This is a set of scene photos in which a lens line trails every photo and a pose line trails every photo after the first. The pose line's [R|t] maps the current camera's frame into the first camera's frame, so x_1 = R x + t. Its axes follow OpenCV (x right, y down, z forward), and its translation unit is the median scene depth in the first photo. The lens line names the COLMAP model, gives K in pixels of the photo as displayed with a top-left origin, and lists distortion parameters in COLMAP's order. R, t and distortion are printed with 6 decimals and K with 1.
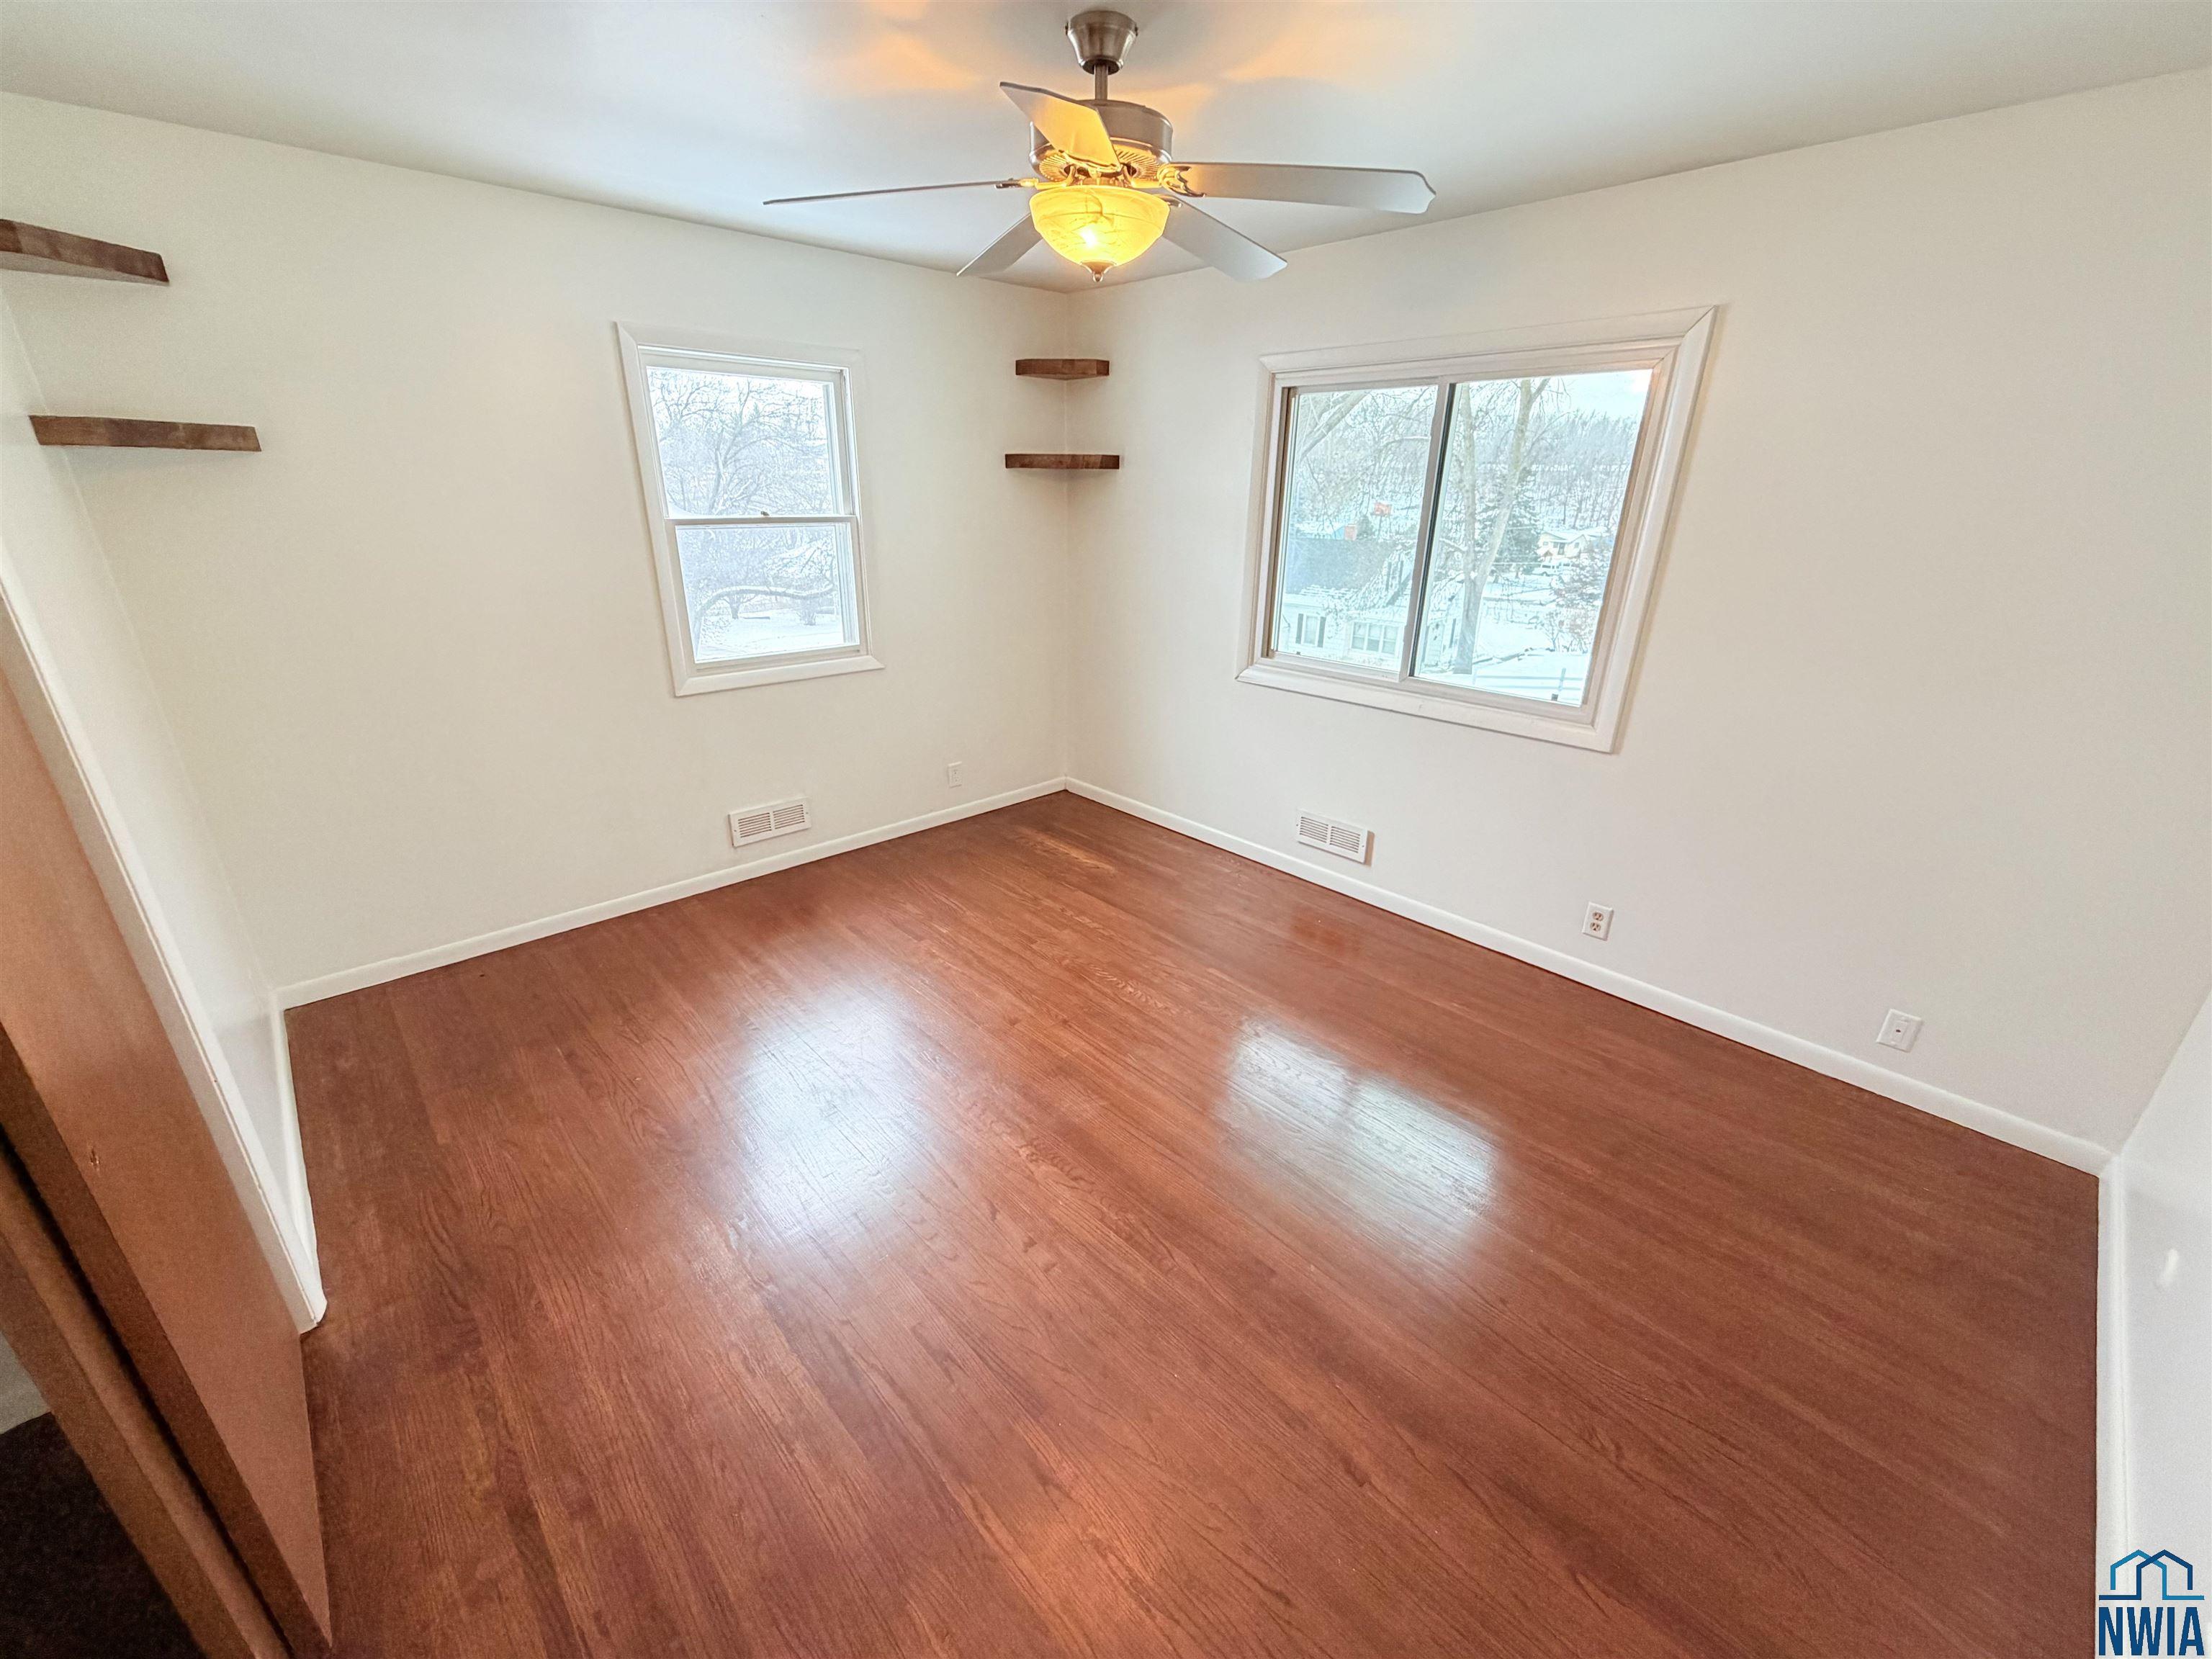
lens RADIAL K [[882.8, 0, 1096.7], [0, 882.8, 826.7], [0, 0, 1]] dist [0.000156, -0.000175]
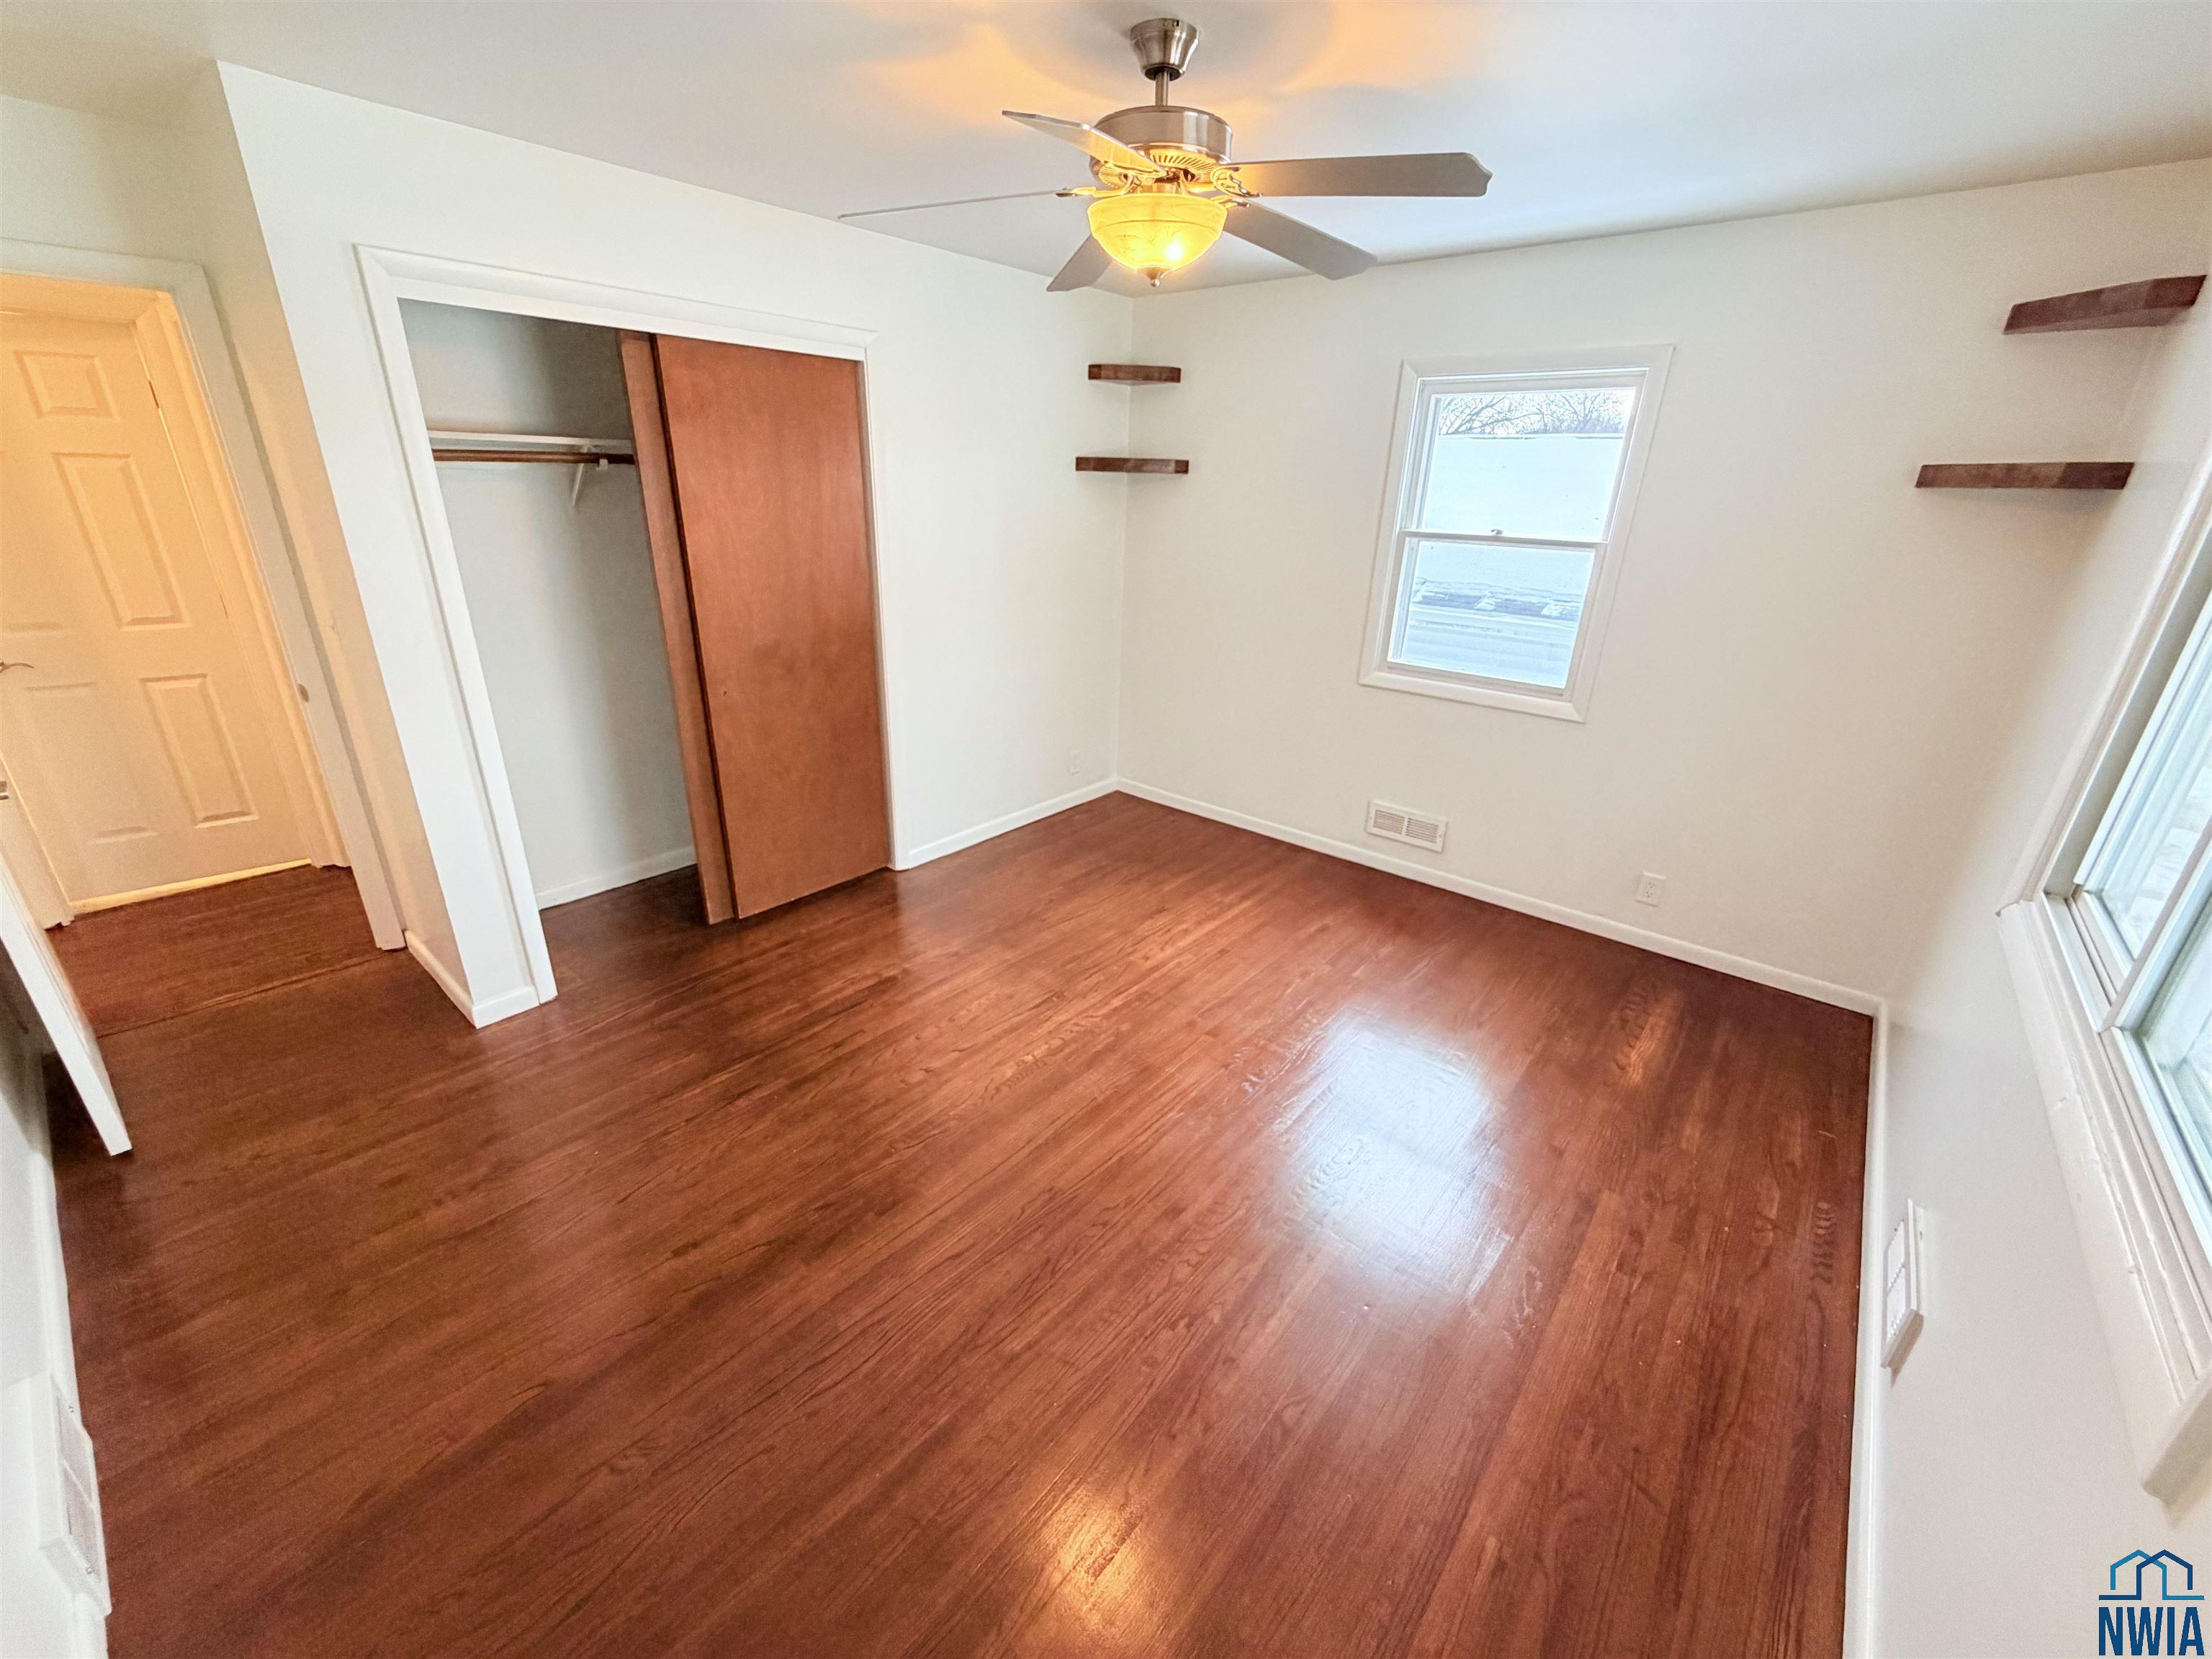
lens RADIAL K [[882.8, 0, 1097.0], [0, 882.8, 821.9], [0, 0, 1]] dist [0.000156, -0.000175]
pose [[0.110163, 0.348127, -0.930952, 0.557347], [-0.385577, 0.878268, 0.282799, -0.166181], [0.916075, 0.327800, 0.230983, 0.440169]]
